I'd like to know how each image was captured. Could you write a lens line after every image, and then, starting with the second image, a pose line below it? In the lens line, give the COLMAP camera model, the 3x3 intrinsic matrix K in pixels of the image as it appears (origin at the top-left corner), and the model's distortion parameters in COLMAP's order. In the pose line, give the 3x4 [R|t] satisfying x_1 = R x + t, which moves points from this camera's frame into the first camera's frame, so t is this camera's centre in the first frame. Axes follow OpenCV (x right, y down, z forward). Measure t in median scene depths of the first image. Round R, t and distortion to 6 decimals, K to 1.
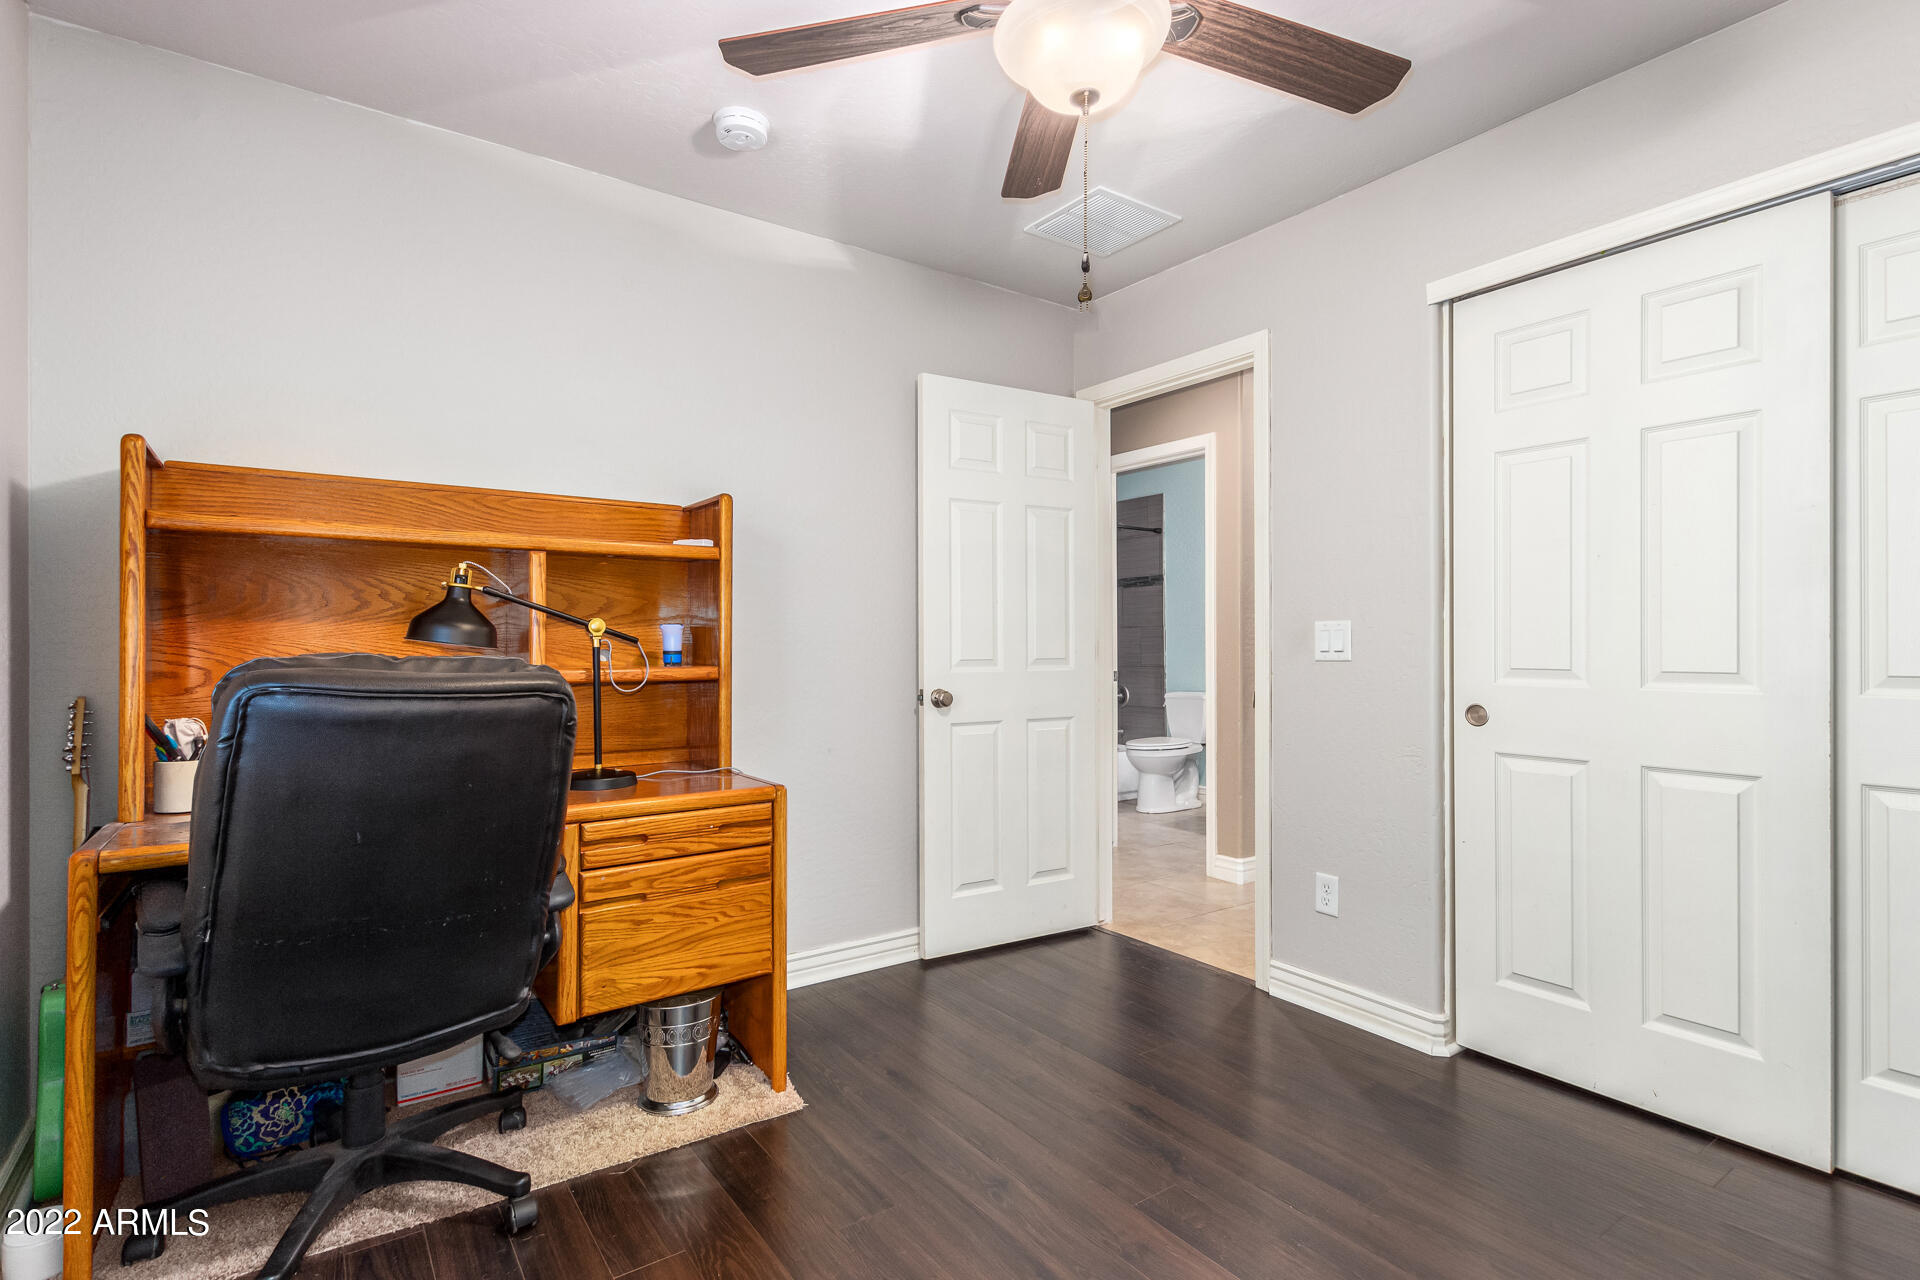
lens RADIAL K [[927.5, 0, 964.5], [0, 927.5, 643.3], [0, 0, 1]] dist [0.013959, 0.000751]
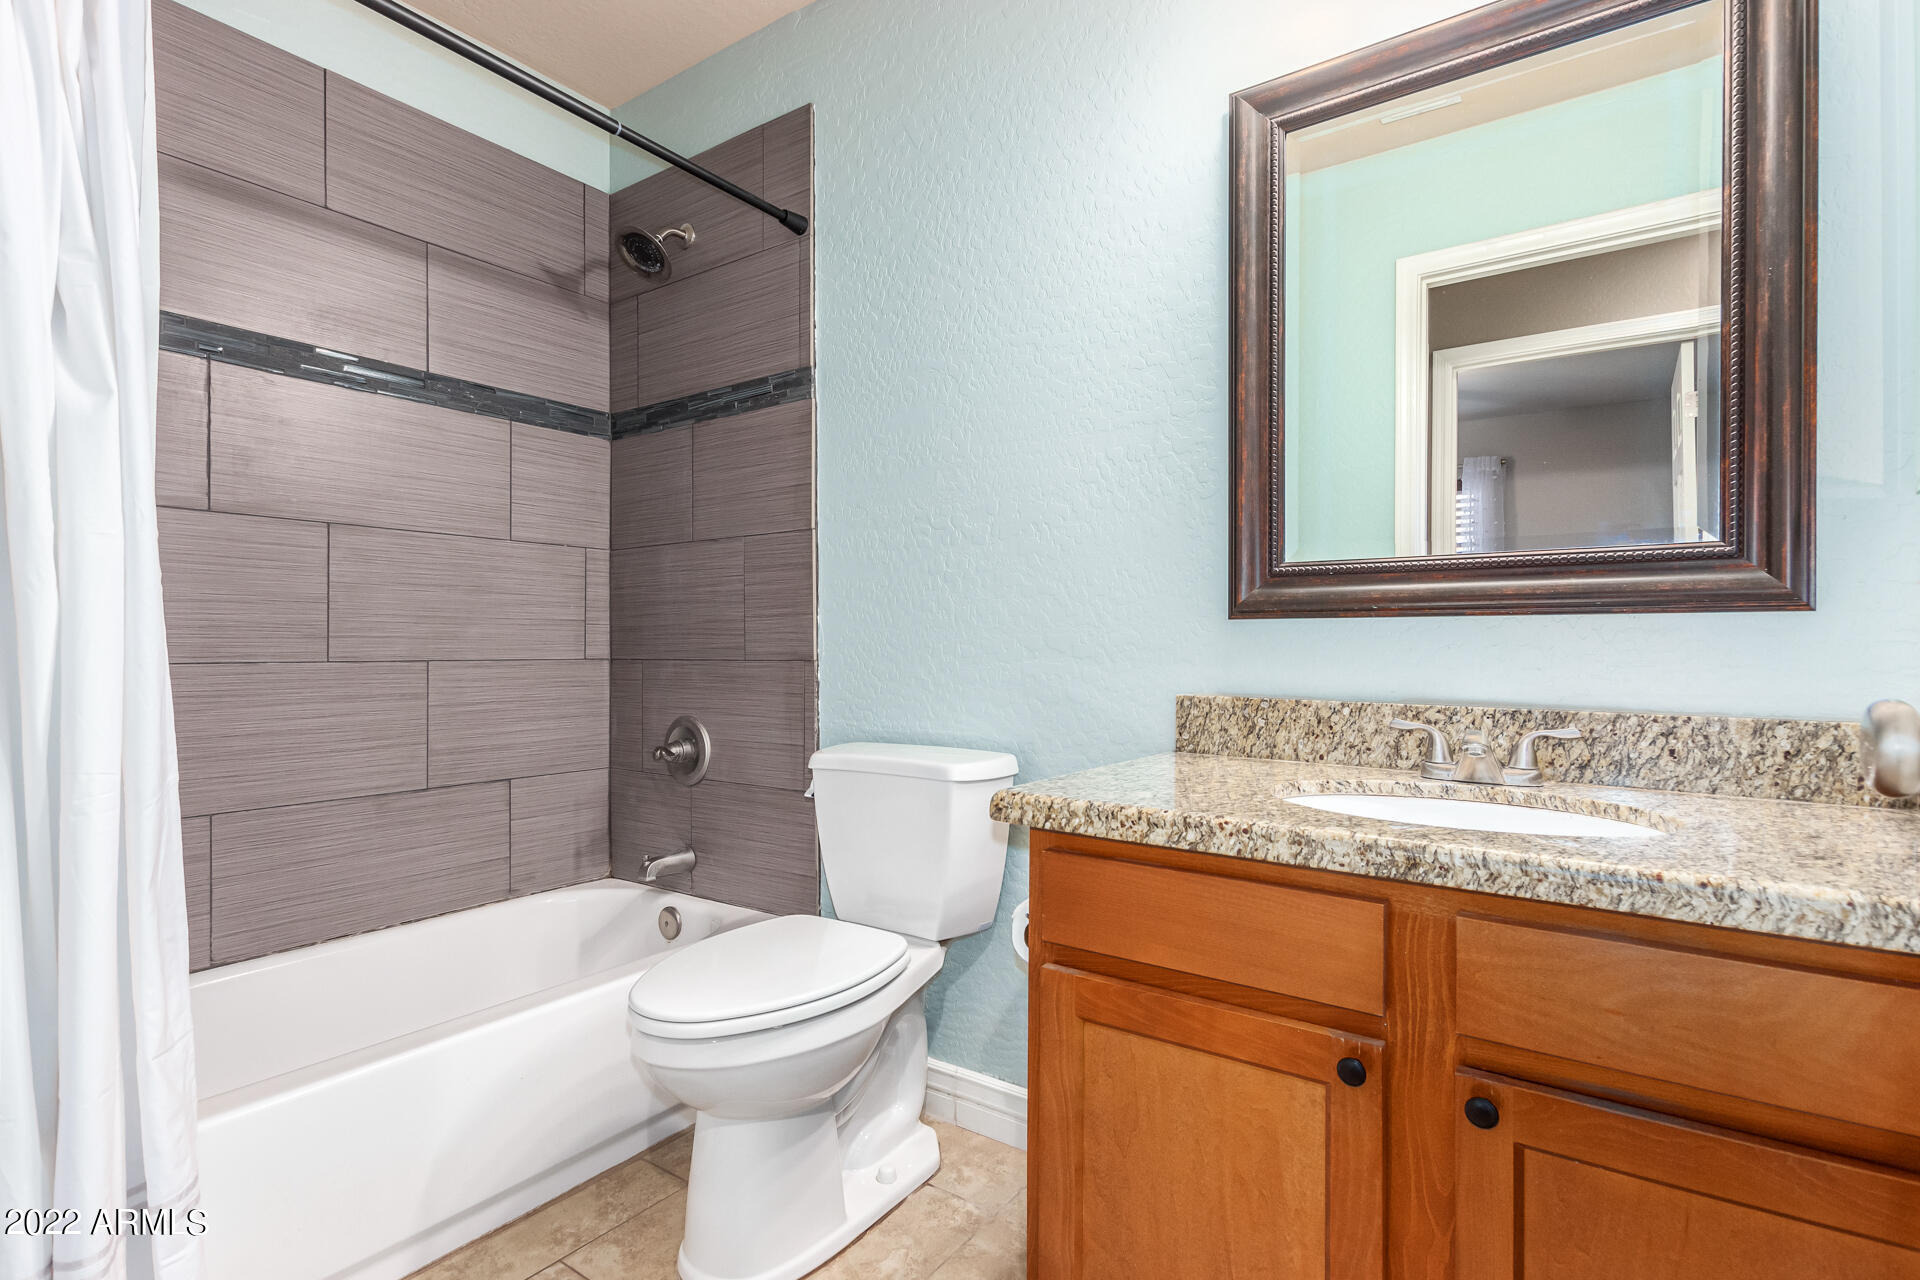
lens RADIAL K [[927.5, 0, 959.0], [0, 927.5, 640.6], [0, 0, 1]] dist [0.013959, 0.000751]
pose [[0.946476, 0.000373, 0.322773, 0.159929], [-0.003042, 0.999965, 0.007765, 0.016103], [-0.322759, -0.008332, 0.946445, 0.686194]]
